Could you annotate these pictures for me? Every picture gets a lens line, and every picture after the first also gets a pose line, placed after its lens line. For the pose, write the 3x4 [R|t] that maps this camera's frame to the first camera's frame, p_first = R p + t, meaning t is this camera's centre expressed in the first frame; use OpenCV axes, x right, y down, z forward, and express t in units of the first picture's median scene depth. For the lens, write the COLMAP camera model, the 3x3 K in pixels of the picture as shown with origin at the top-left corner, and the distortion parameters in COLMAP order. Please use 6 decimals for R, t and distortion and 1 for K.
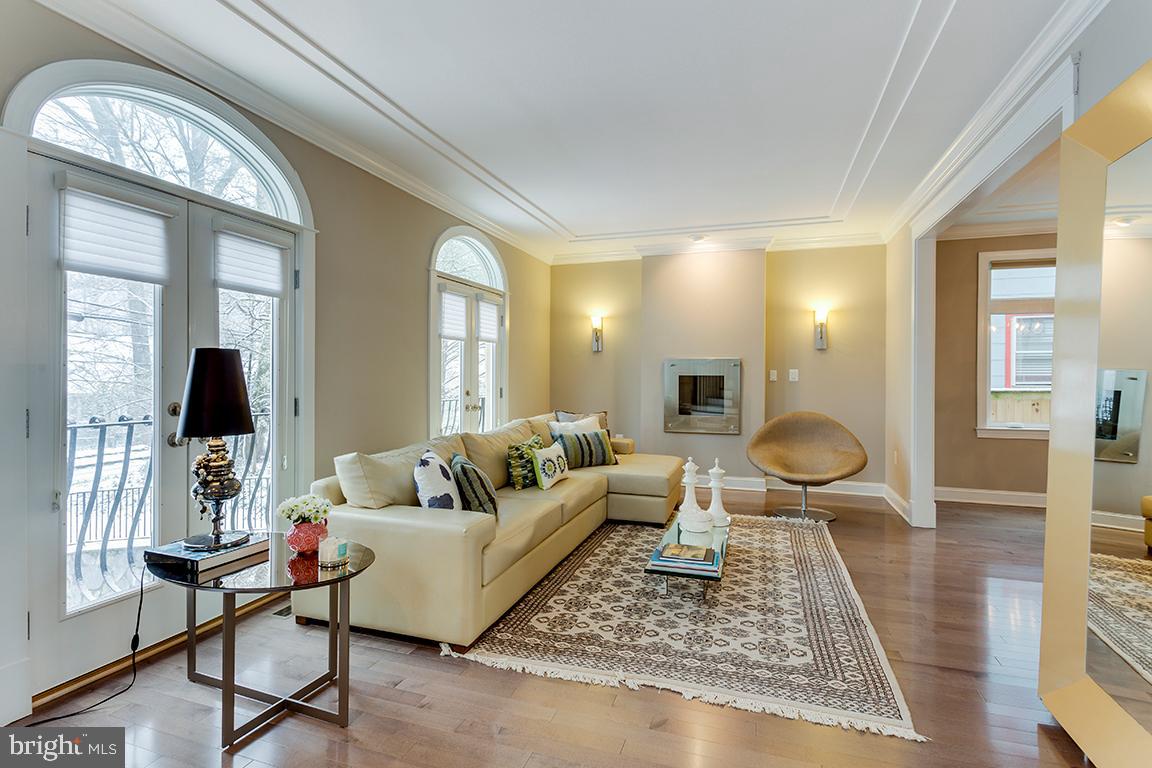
lens RADIAL K [[556.8, 0, 571.1], [0, 556.8, 378.7], [0, 0, 1]] dist [0.005340, 0.000539]
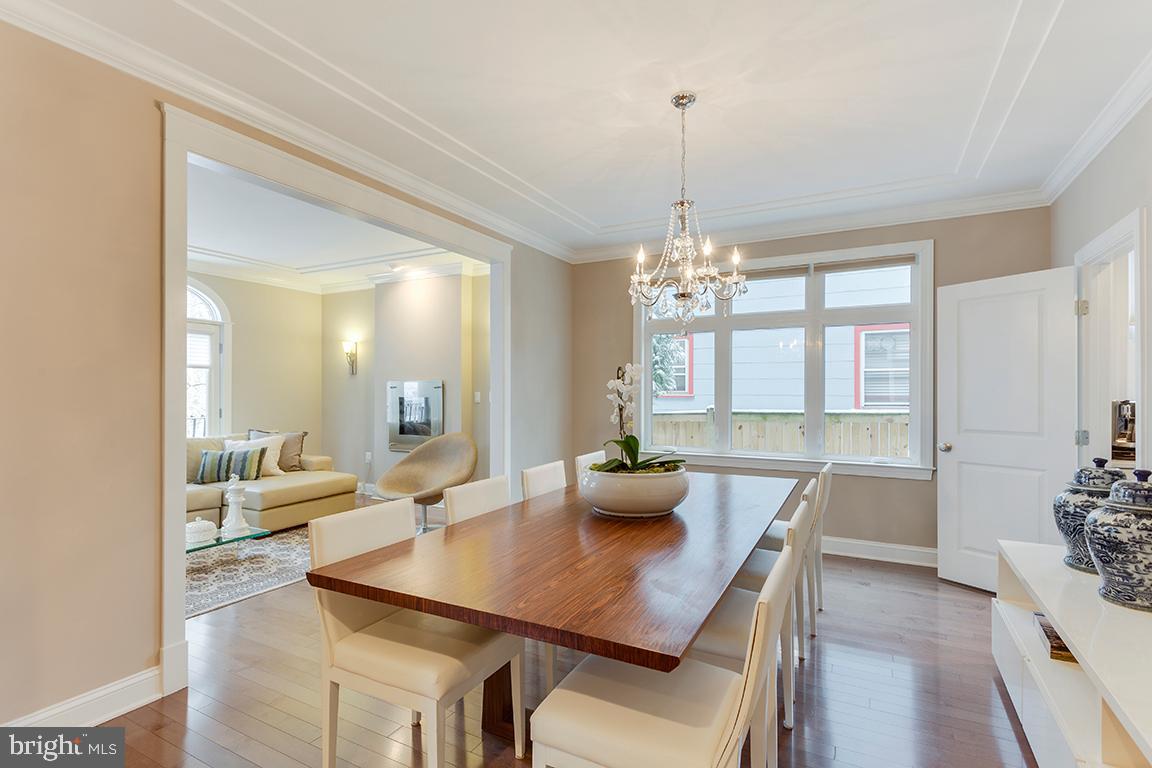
lens RADIAL K [[556.8, 0, 579.0], [0, 556.8, 388.4], [0, 0, 1]] dist [0.005340, 0.000539]
pose [[0.989449, -0.001796, -0.144872, 0.642259], [0.000108, 0.999932, -0.011659, -0.009264], [0.144884, 0.011521, 0.989382, 0.007580]]
